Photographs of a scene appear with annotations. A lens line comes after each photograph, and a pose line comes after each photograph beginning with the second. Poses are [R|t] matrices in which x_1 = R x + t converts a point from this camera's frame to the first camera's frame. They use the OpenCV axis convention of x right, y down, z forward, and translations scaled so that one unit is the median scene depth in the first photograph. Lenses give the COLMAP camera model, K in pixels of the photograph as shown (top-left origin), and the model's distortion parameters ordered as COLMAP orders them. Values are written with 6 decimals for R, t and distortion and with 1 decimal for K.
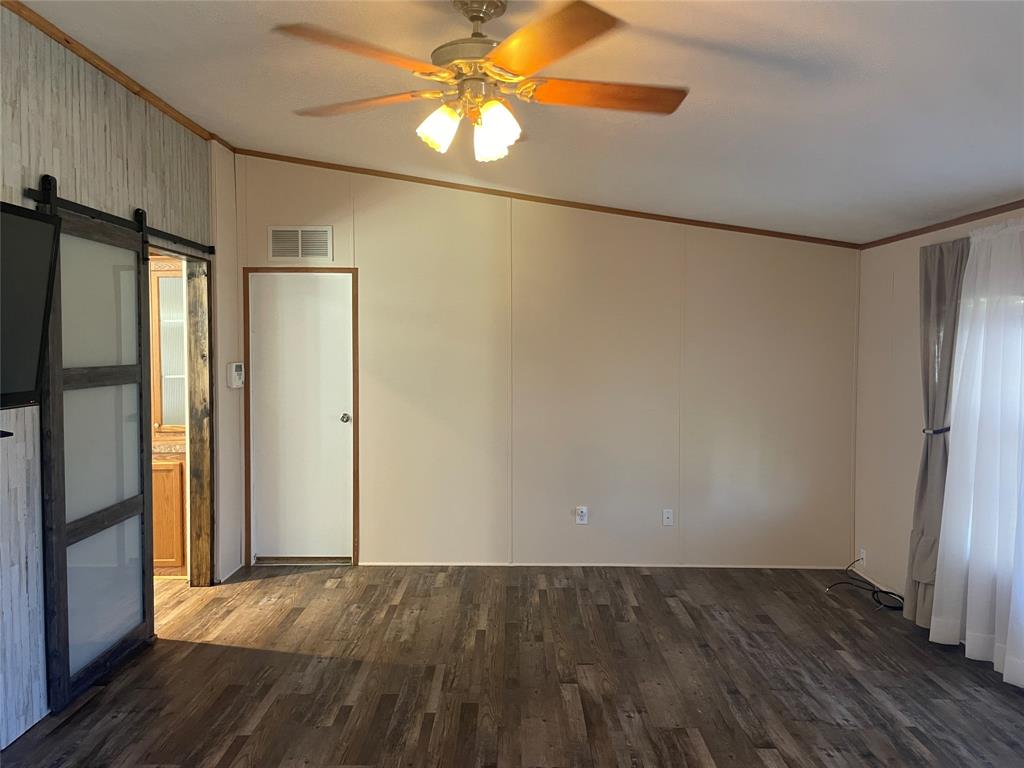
lens RADIAL K [[774.7, 0, 512.2], [0, 774.7, 384.9], [0, 0, 1]] dist [0.001795, -0.001254]
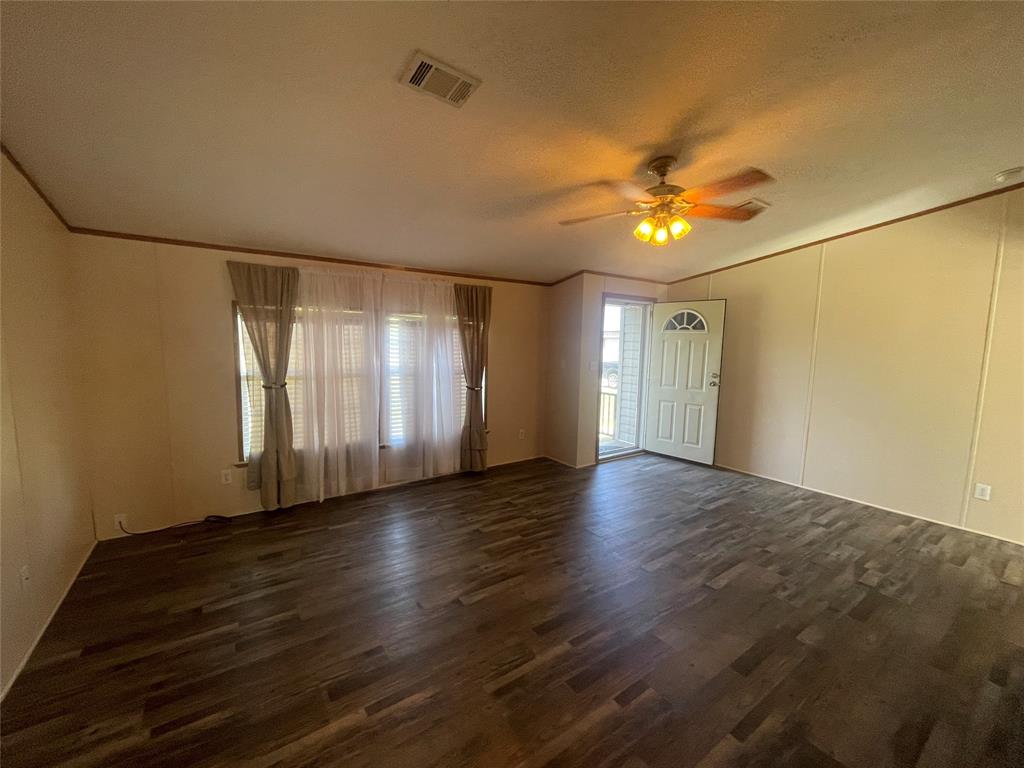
lens RADIAL K [[416.5, 0, 505.7], [0, 416.5, 381.0], [0, 0, 1]] dist [0.003756, -0.001288]
pose [[-0.558118, -0.095785, 0.824214, -0.445223], [0.025457, 0.990871, 0.132391, -0.055469], [-0.829371, 0.094872, -0.550584, 1.149761]]
